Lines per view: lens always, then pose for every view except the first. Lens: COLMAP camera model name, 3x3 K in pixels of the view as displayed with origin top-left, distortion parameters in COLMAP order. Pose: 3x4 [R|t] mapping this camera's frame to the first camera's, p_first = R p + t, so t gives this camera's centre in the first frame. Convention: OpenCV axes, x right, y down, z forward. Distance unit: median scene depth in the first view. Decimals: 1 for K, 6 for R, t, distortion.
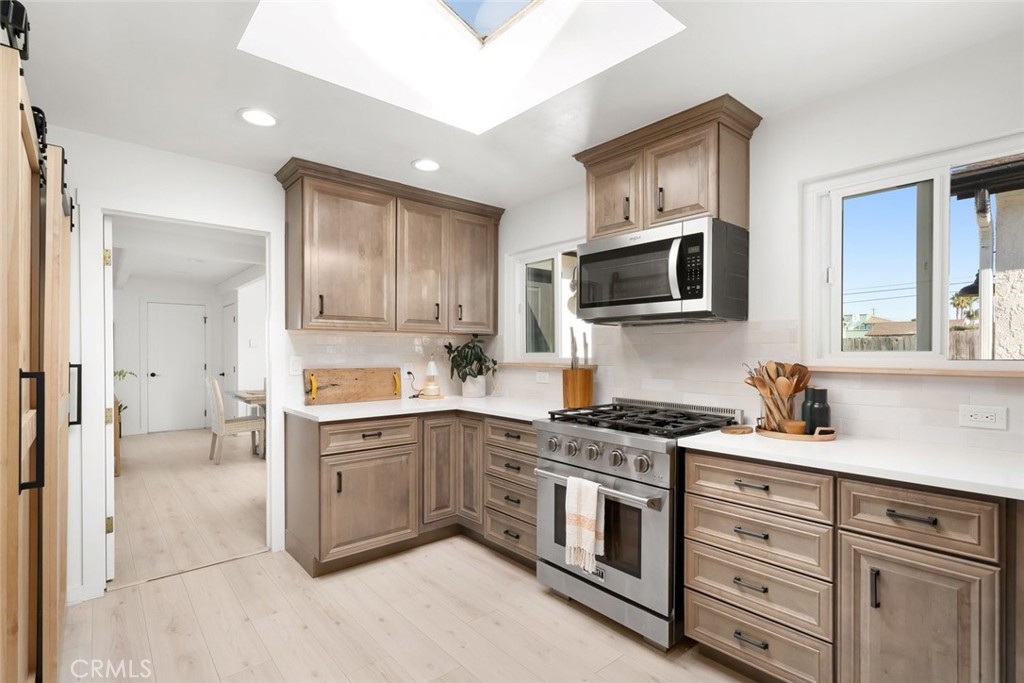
lens RADIAL K [[501.0, 0, 503.0], [0, 501.0, 350.6], [0, 0, 1]] dist [0.005027, -0.000724]
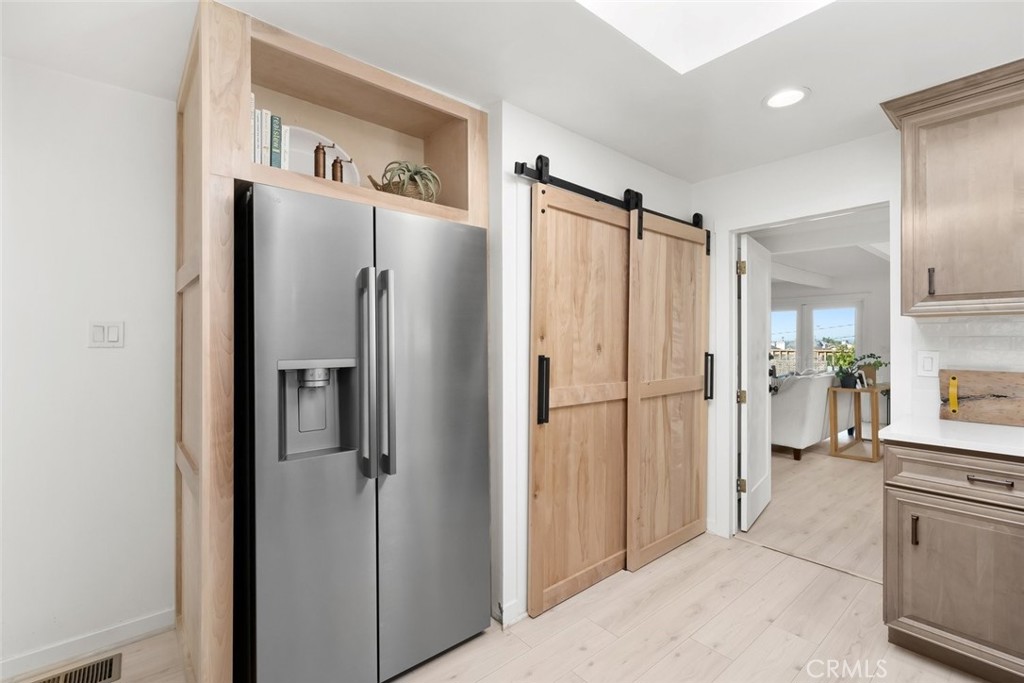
lens RADIAL K [[449.8, 0, 500.9], [0, 449.8, 338.4], [0, 0, 1]] dist [-0.002881, -0.000307]
pose [[-0.017650, -0.005425, -0.999830, 0.300768], [0.000471, 0.999985, -0.005434, -0.006264], [0.999844, -0.000567, -0.017647, 0.395383]]
